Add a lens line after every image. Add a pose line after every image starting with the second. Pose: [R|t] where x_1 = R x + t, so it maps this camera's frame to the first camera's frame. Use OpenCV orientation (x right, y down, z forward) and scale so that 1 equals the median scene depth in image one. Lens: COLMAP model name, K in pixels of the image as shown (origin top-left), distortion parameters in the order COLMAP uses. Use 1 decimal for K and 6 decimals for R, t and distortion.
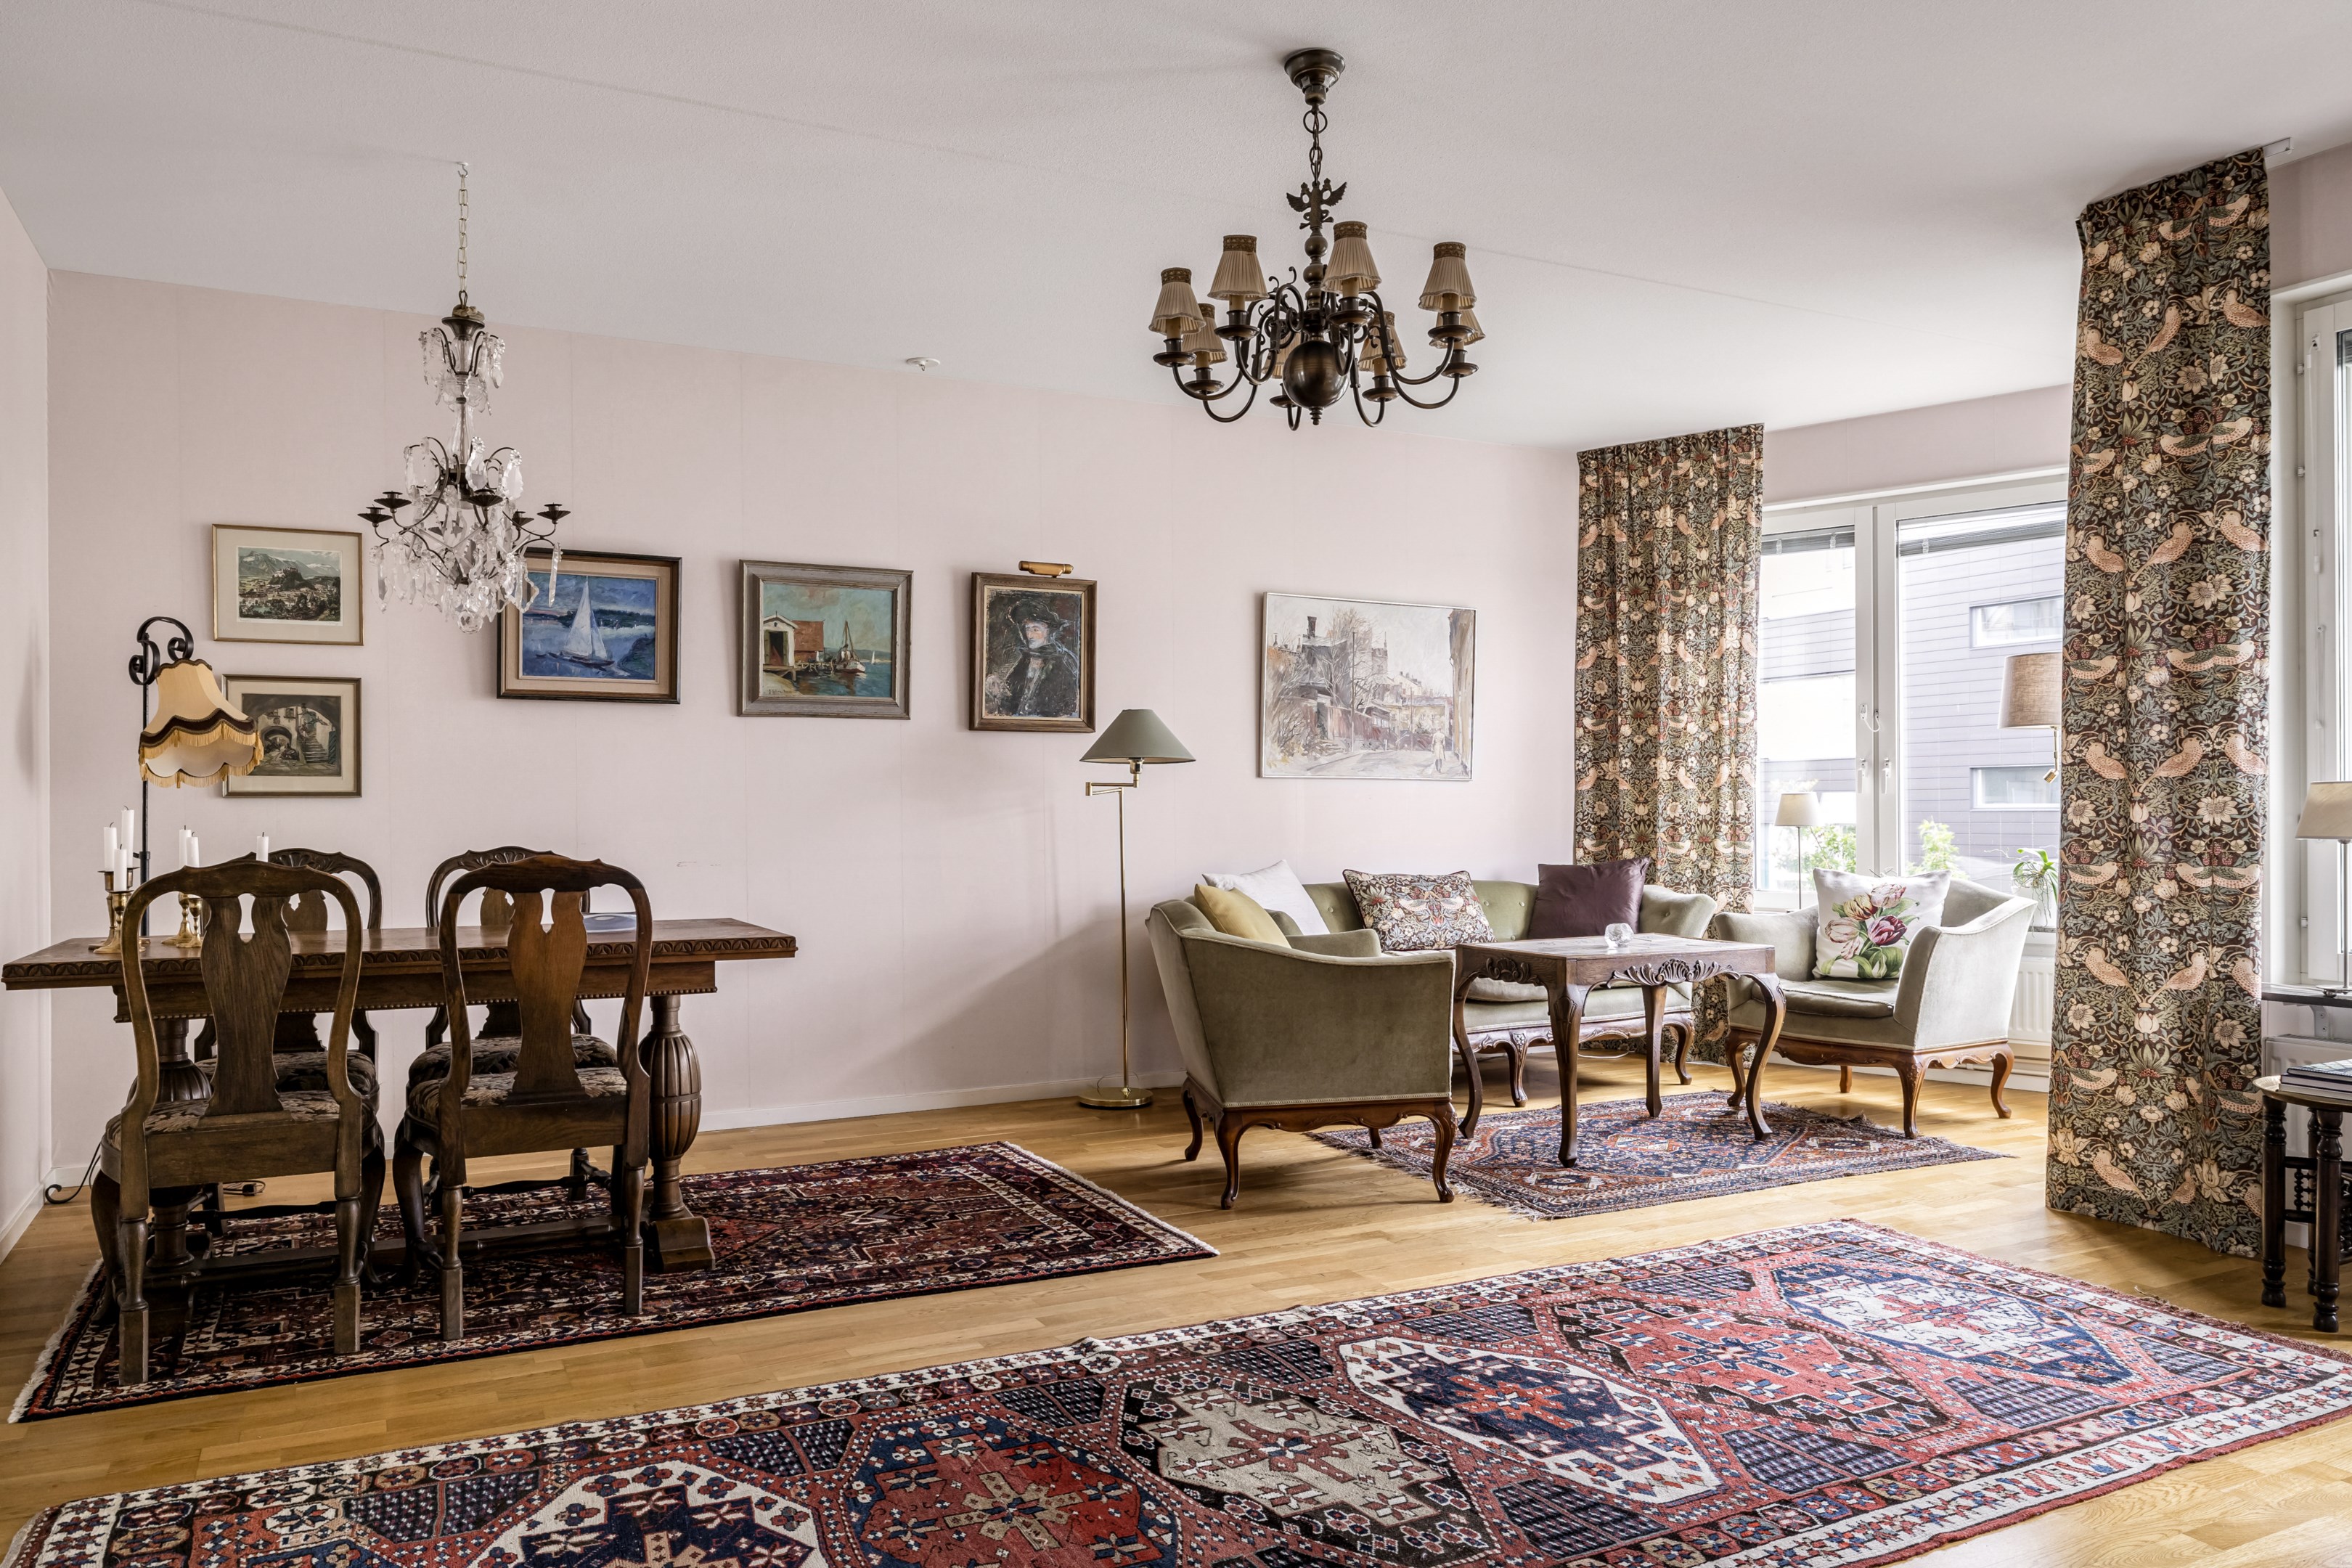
lens RADIAL K [[1588.3, 0, 1155.1], [0, 1588.3, 783.5], [0, 0, 1]] dist [0.002471, 0.000511]
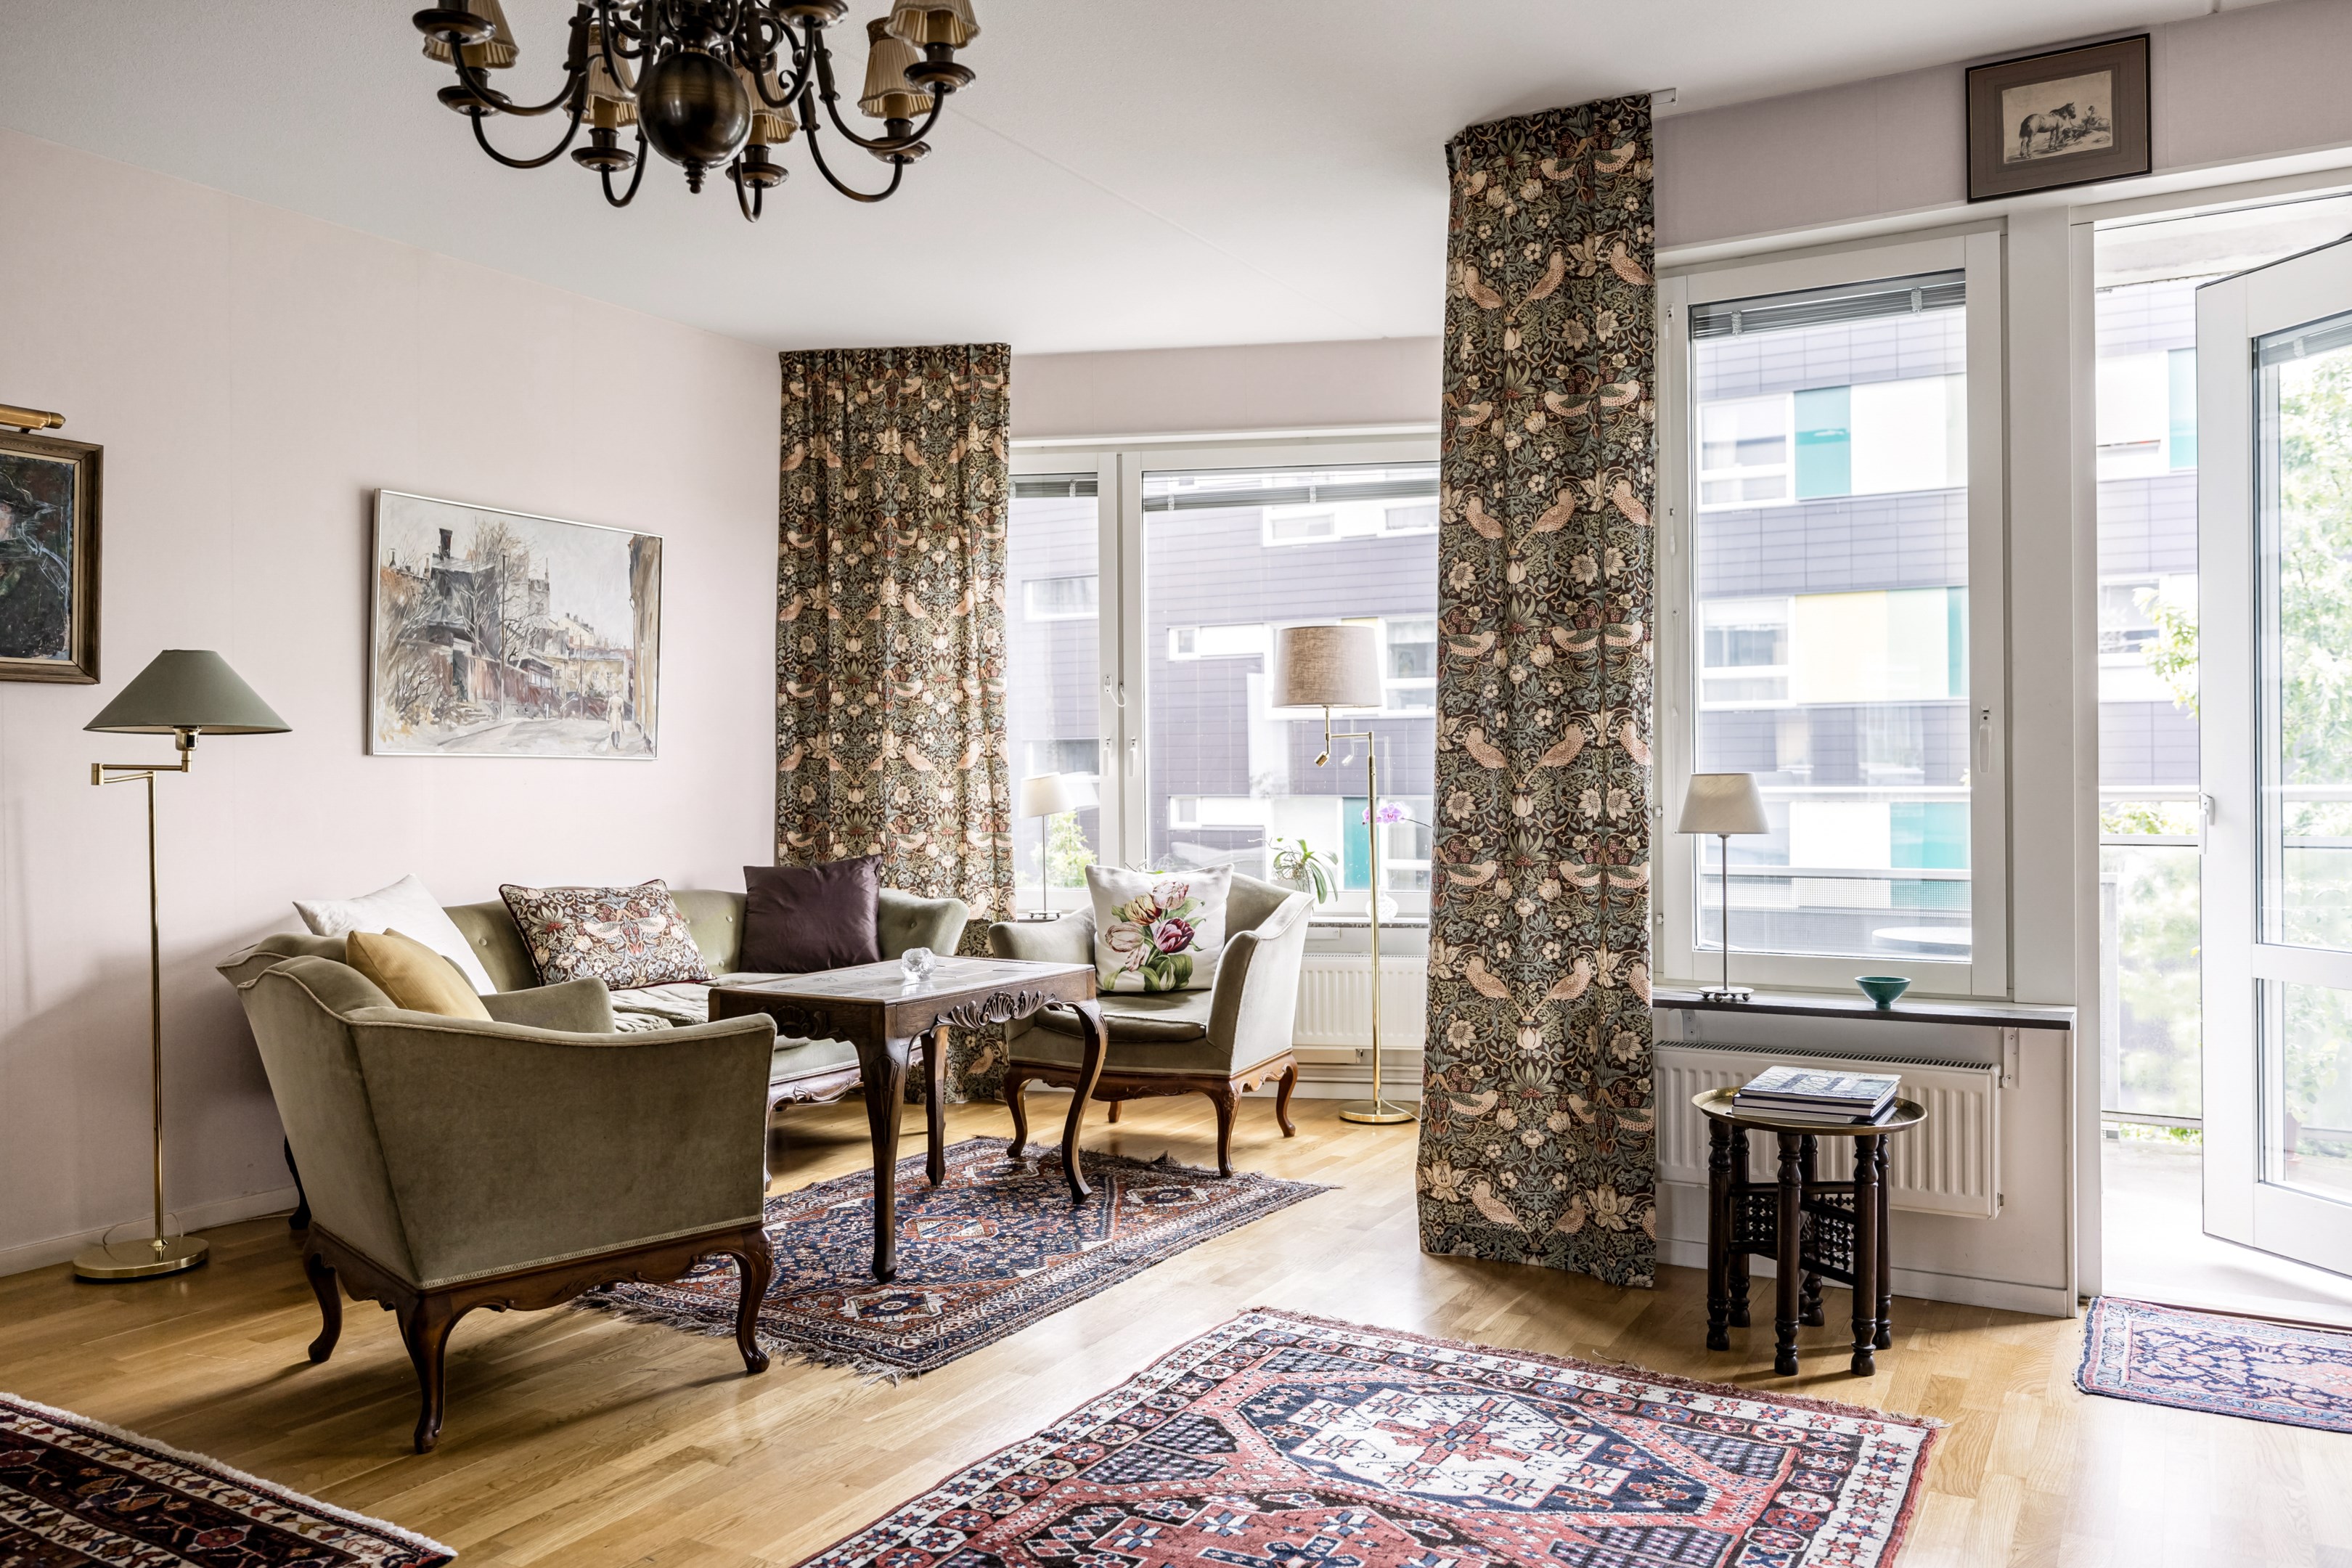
lens RADIAL K [[1726.5, 0, 1157.5], [0, 1726.5, 754.0], [0, 0, 1]] dist [-0.001567, -0.000146]
pose [[0.836583, 0.004765, 0.547819, -0.093632], [-0.005474, 0.999985, -0.000338, -0.009589], [-0.547813, -0.002715, 0.836597, 0.291137]]
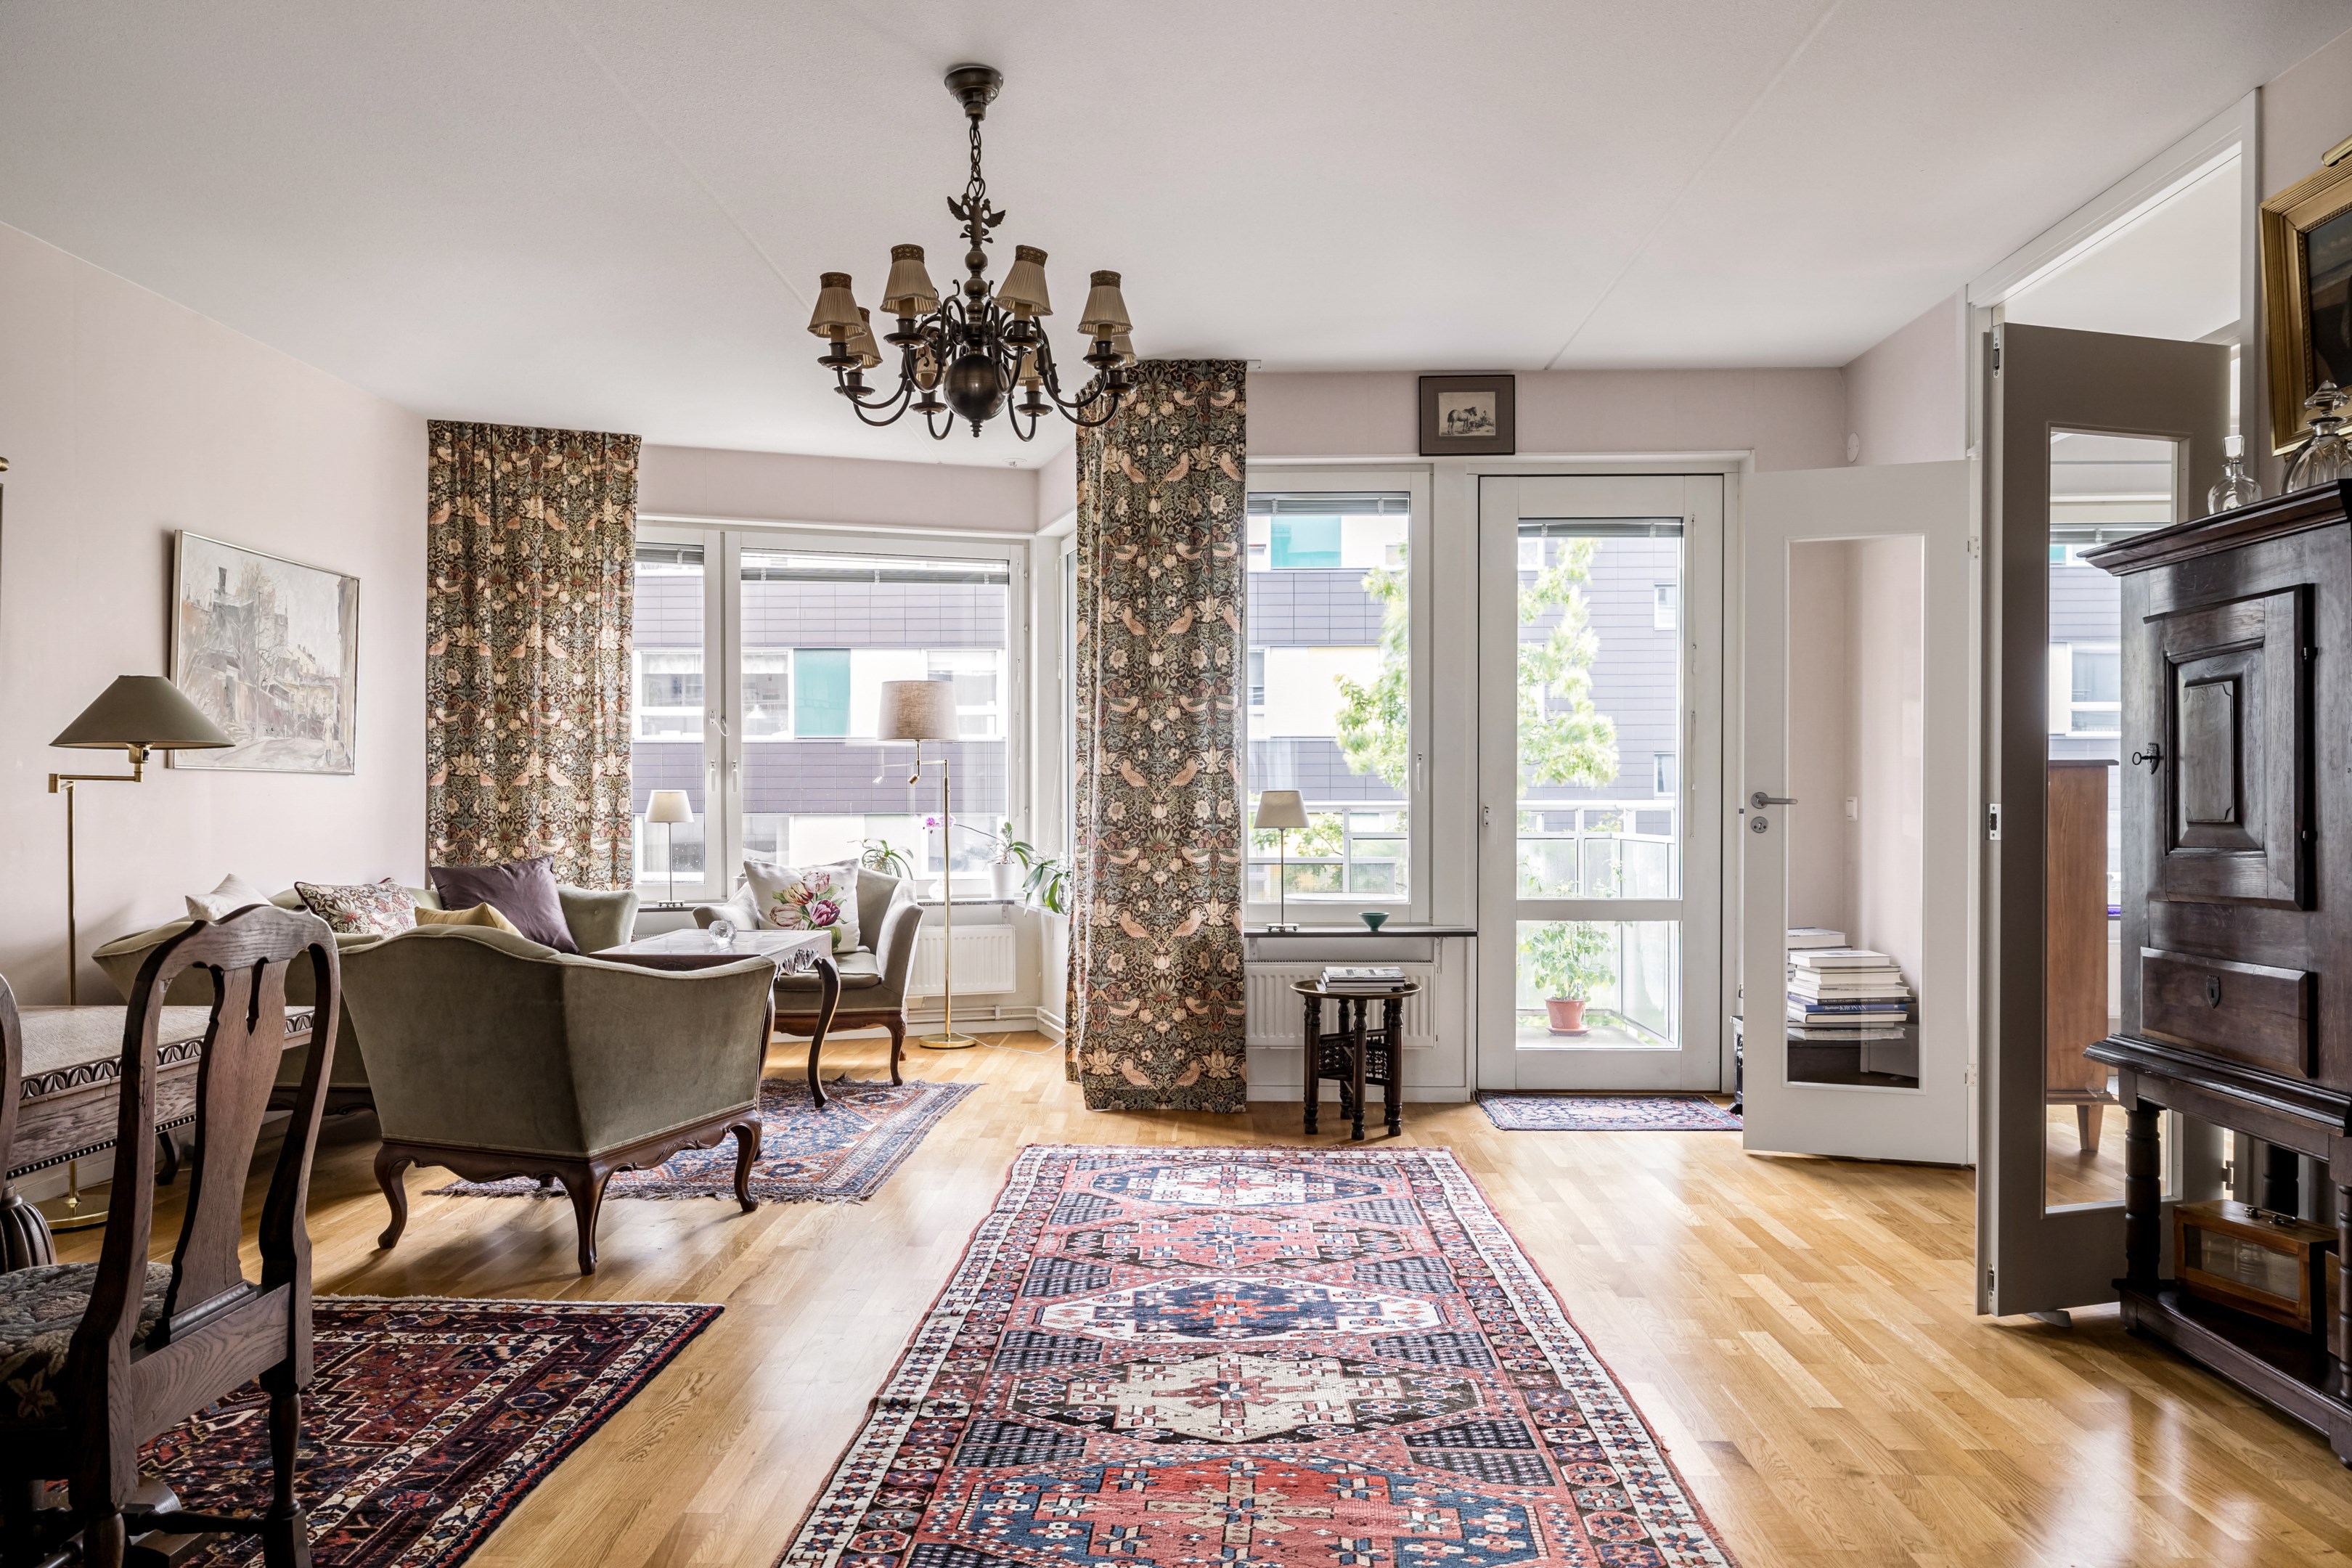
lens RADIAL K [[1601.6, 0, 1116.5], [0, 1601.6, 787.8], [0, 0, 1]] dist [-0.000843, 0.002195]
pose [[0.493741, 0.005594, 0.869591, -0.615456], [-0.014377, 0.999895, 0.001731, -0.003894], [-0.869490, -0.013357, 0.493770, 0.342095]]
